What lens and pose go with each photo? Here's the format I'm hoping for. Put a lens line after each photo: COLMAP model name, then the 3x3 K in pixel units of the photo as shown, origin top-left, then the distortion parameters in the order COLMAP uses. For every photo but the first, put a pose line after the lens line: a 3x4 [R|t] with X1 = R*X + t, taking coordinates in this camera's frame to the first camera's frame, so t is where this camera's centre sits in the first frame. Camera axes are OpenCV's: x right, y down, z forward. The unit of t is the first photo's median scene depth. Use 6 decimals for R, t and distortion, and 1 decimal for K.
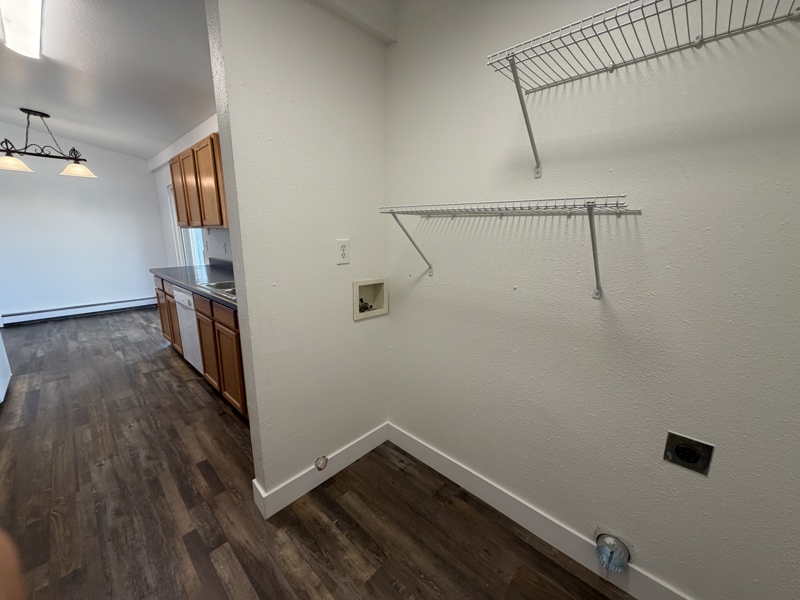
lens RADIAL K [[321.4, 0, 400.0], [0, 321.4, 300.0], [0, 0, 1]] dist [0.001342, 0.000190]
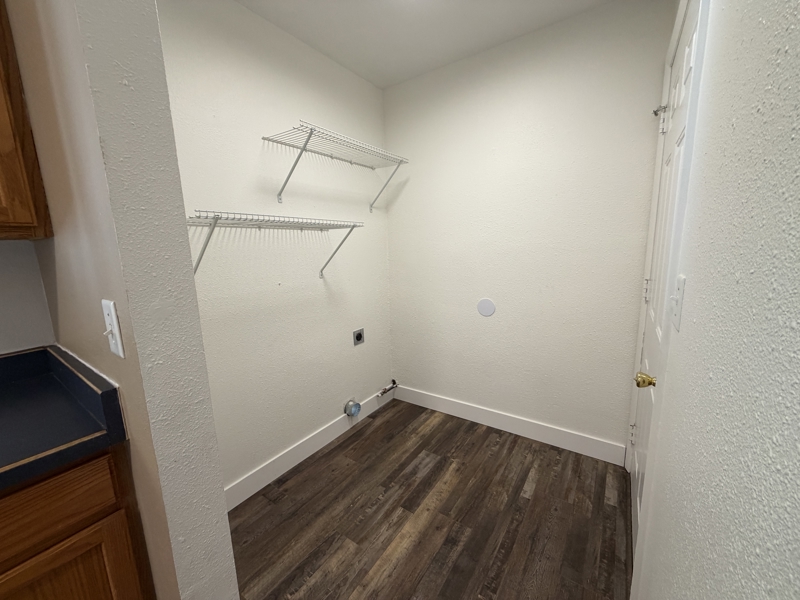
lens RADIAL K [[324.4, 0, 396.7], [0, 324.4, 300.2], [0, 0, 1]] dist [0.013199, 0.000053]
pose [[-0.149094, -0.170958, 0.973932, -1.021325], [0.242997, 0.948403, 0.203676, -0.127932], [-0.958501, 0.267030, -0.099859, 0.701450]]
